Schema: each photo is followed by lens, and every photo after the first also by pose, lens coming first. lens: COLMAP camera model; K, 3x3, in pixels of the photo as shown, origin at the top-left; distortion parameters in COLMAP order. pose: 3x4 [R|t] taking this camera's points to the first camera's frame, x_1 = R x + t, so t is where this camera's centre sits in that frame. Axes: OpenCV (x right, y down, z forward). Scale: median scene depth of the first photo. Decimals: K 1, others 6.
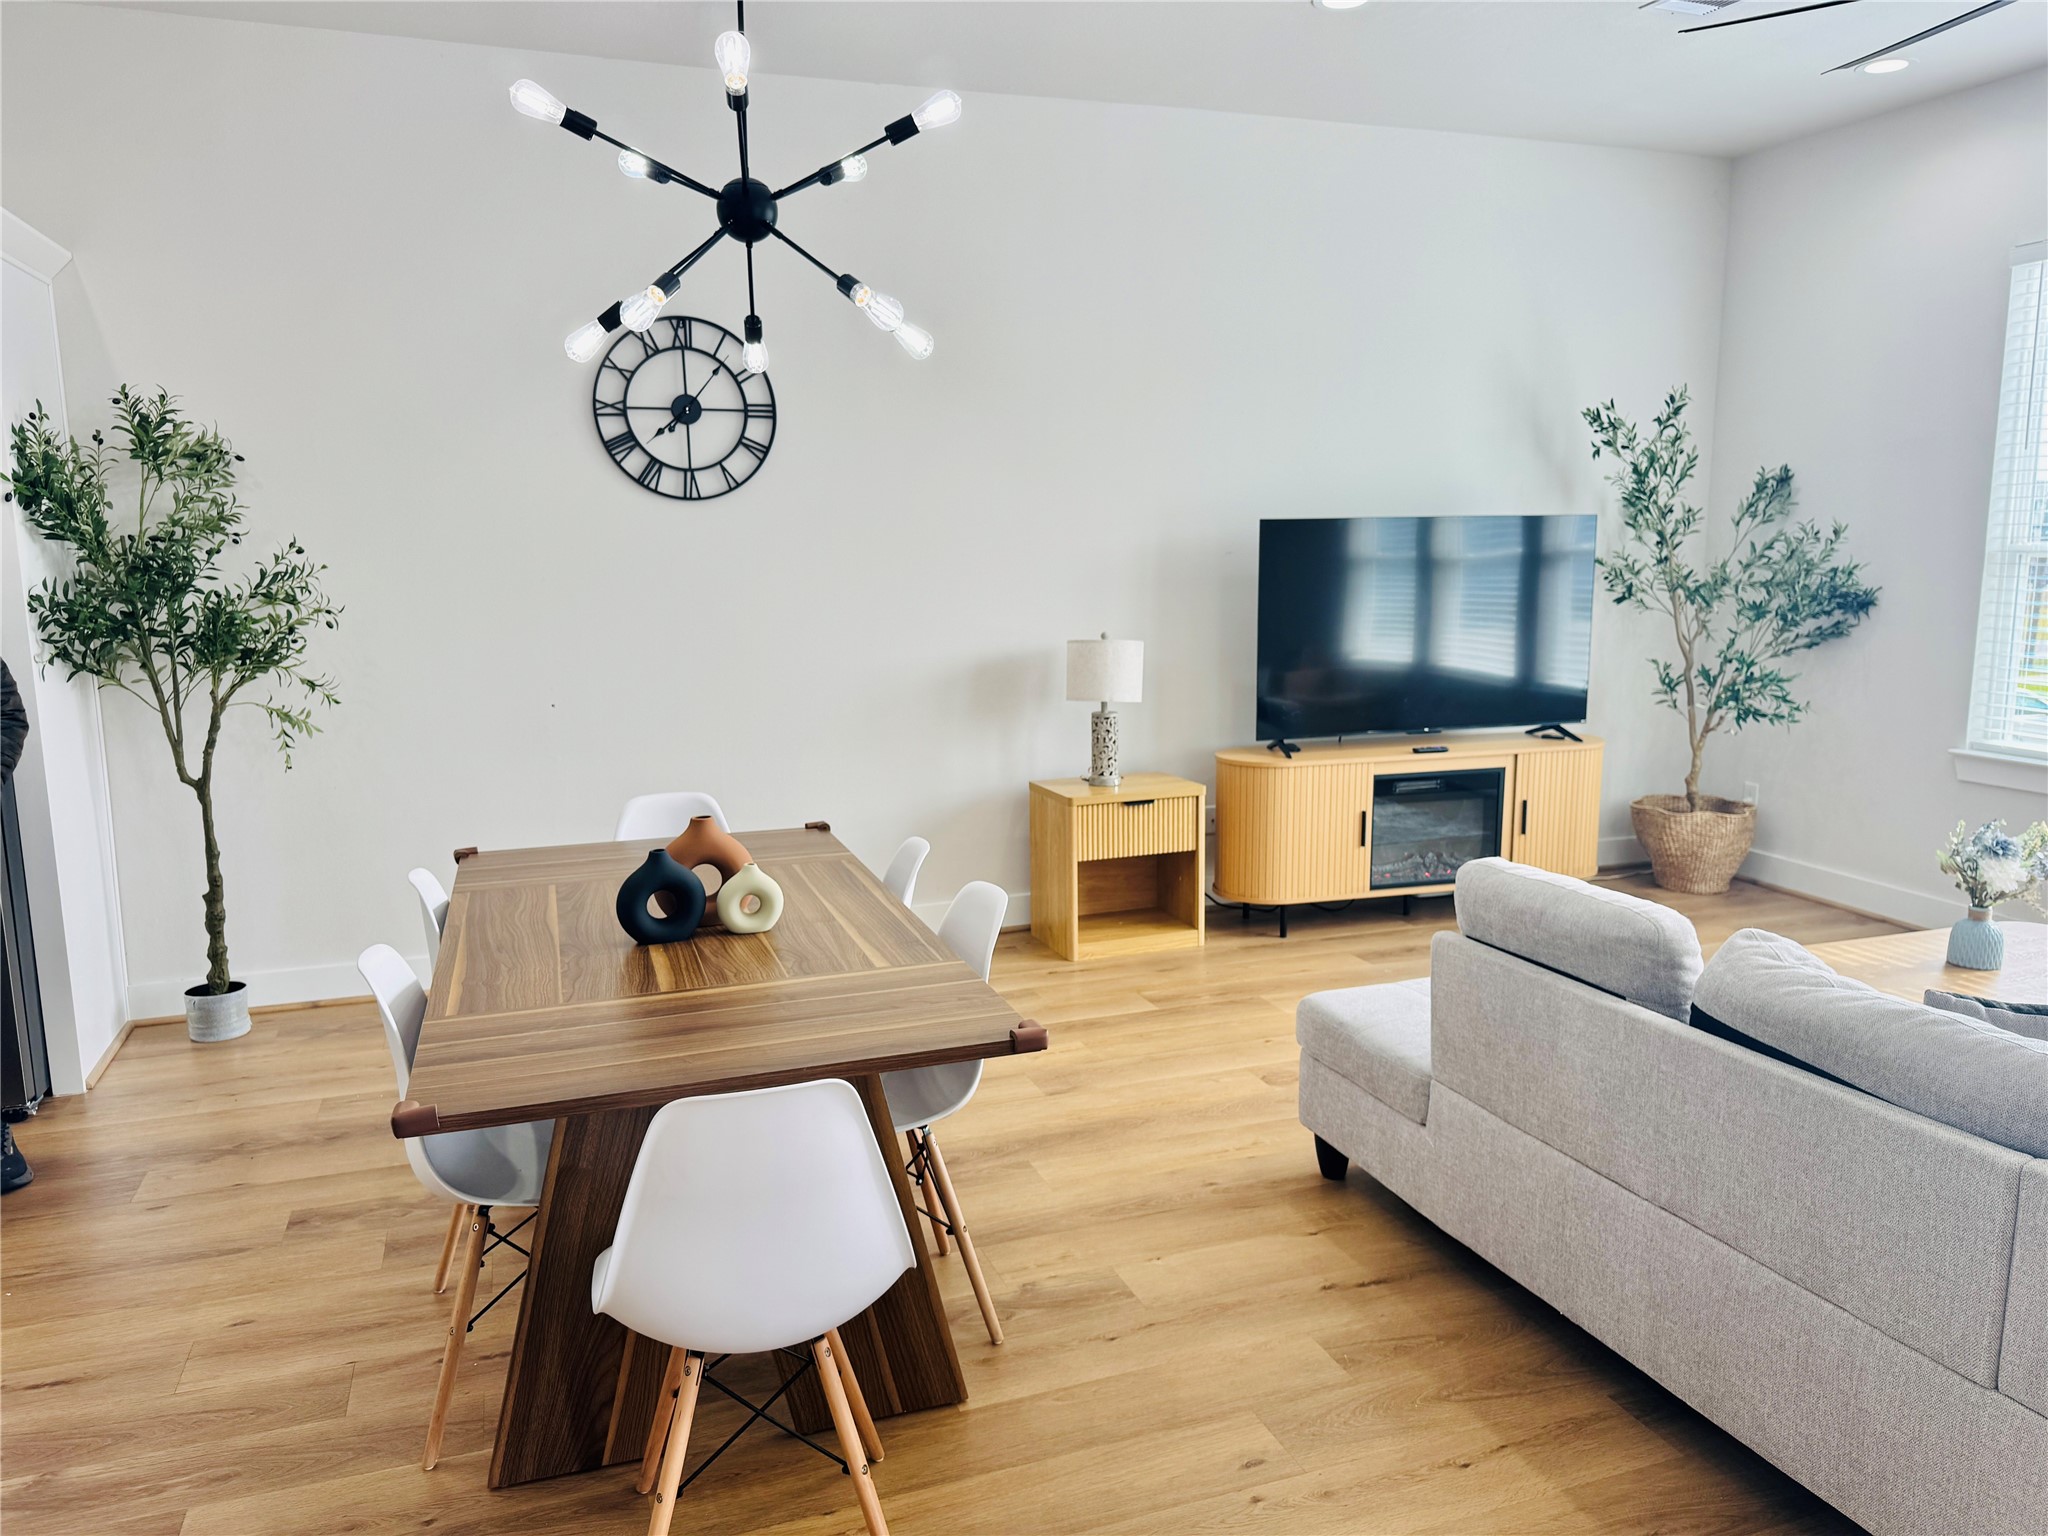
lens RADIAL K [[1423.2, 0, 1033.1], [0, 1423.2, 778.1], [0, 0, 1]] dist [0.104581, -0.161338]
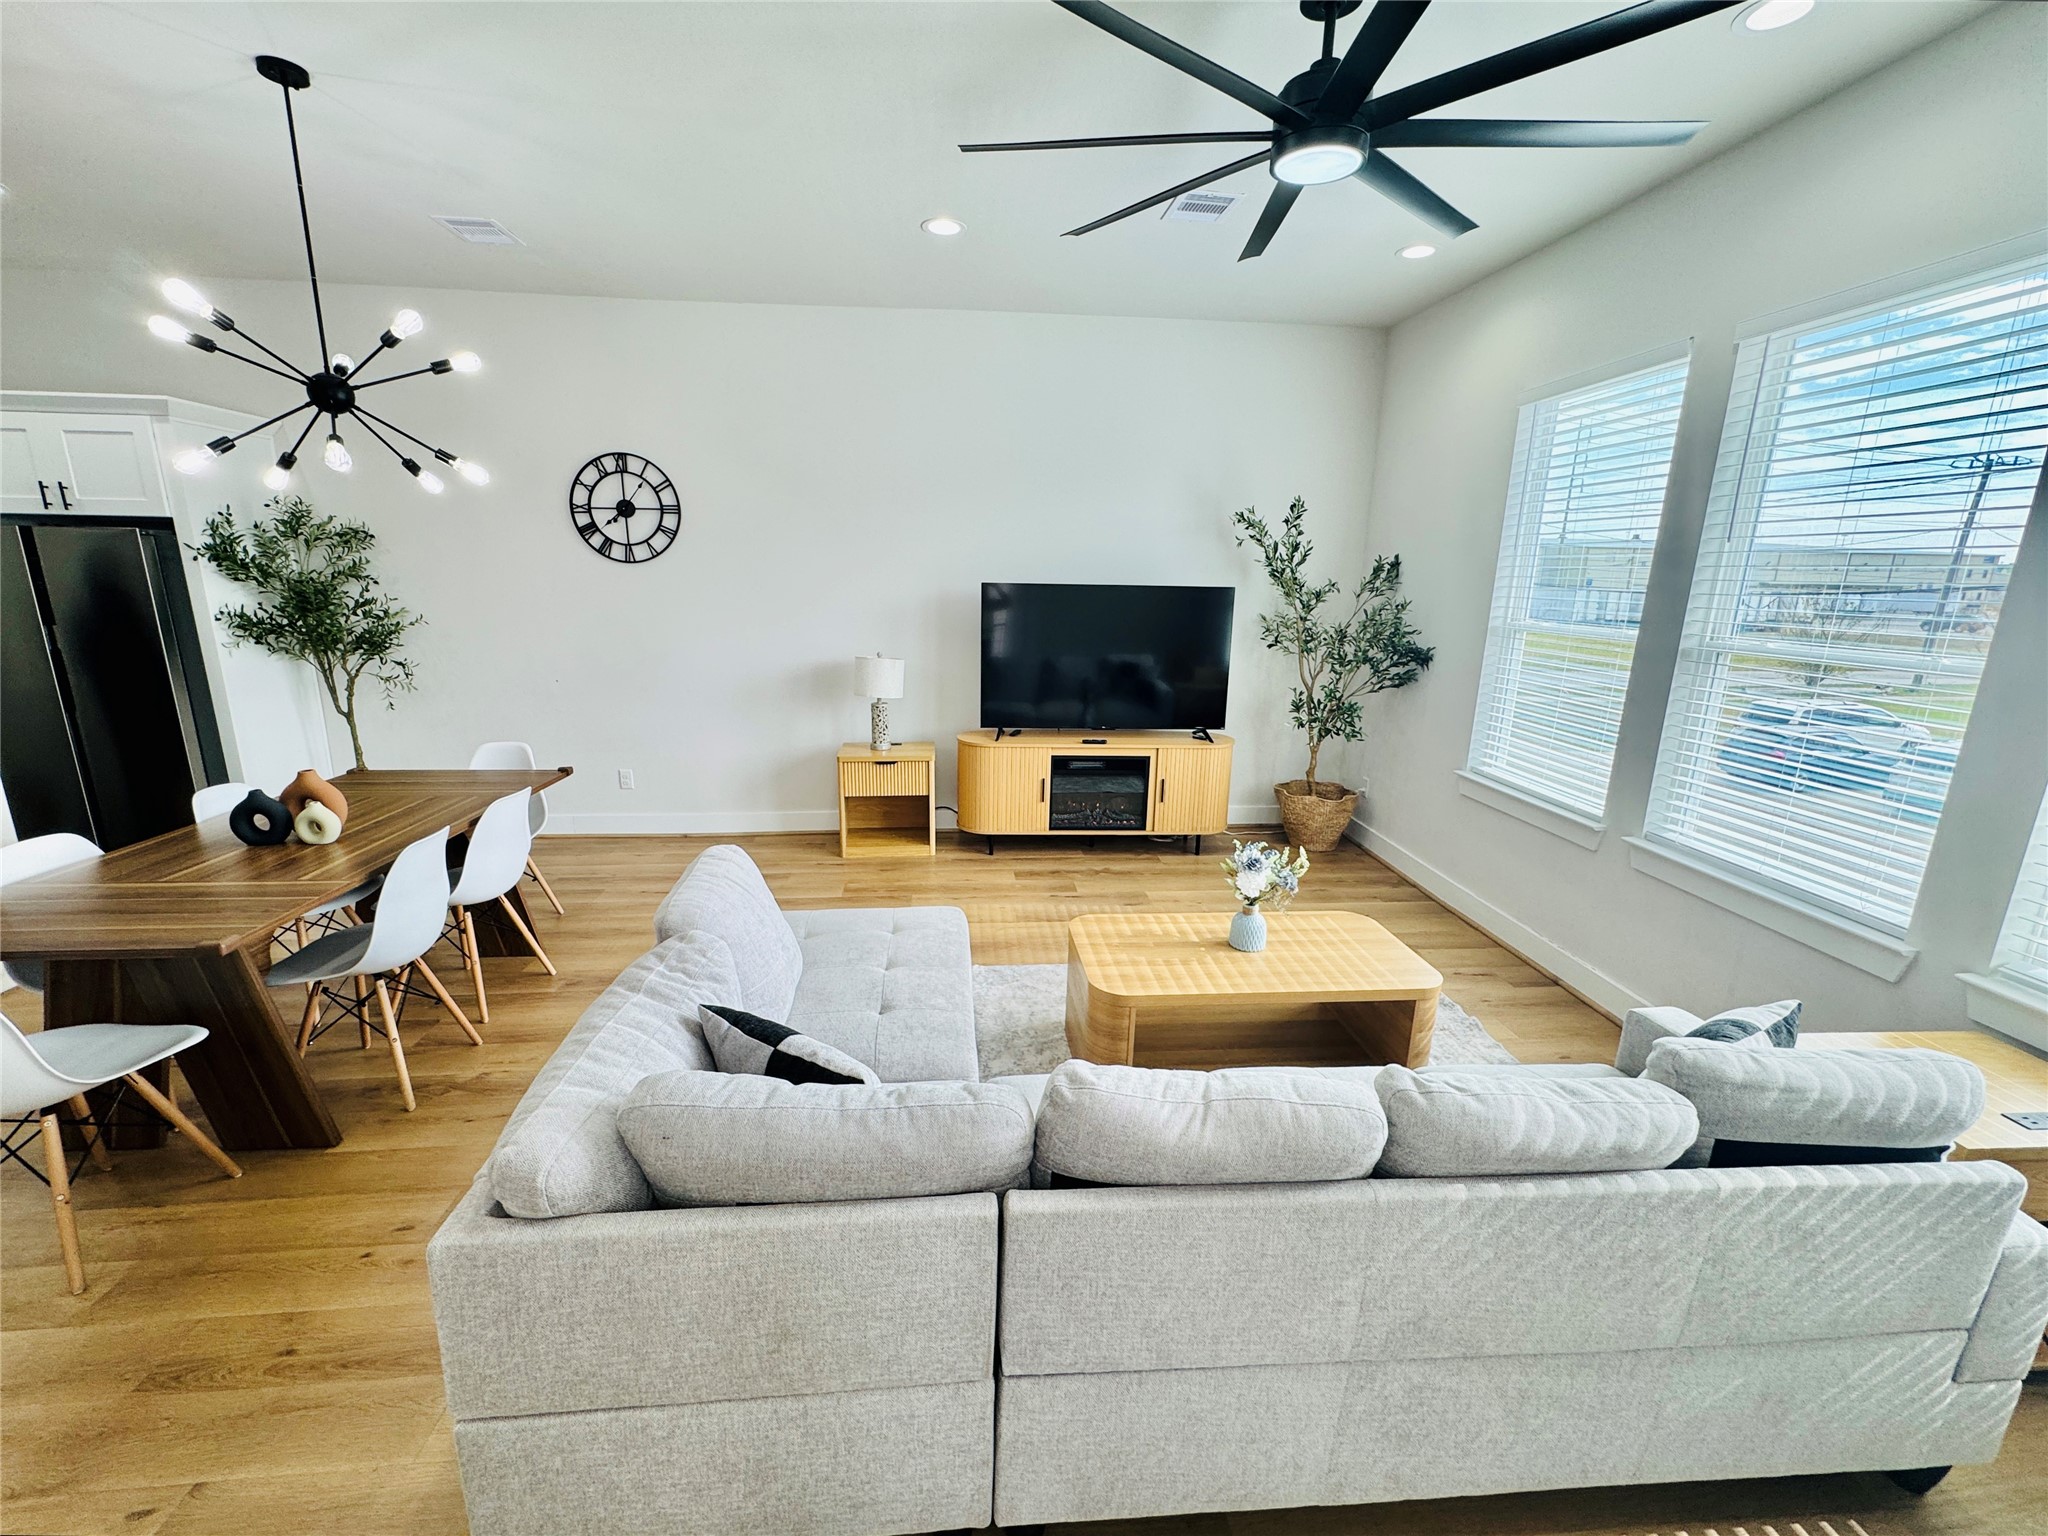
lens RADIAL K [[823.4, 0, 1026.5], [0, 823.4, 765.7], [0, 0, 1]] dist [-0.002532, 0.000572]
pose [[0.968069, 0.082938, -0.236566, 0.442258], [-0.066678, 0.994881, 0.075939, -0.058948], [0.241653, -0.057740, 0.968643, 0.157331]]
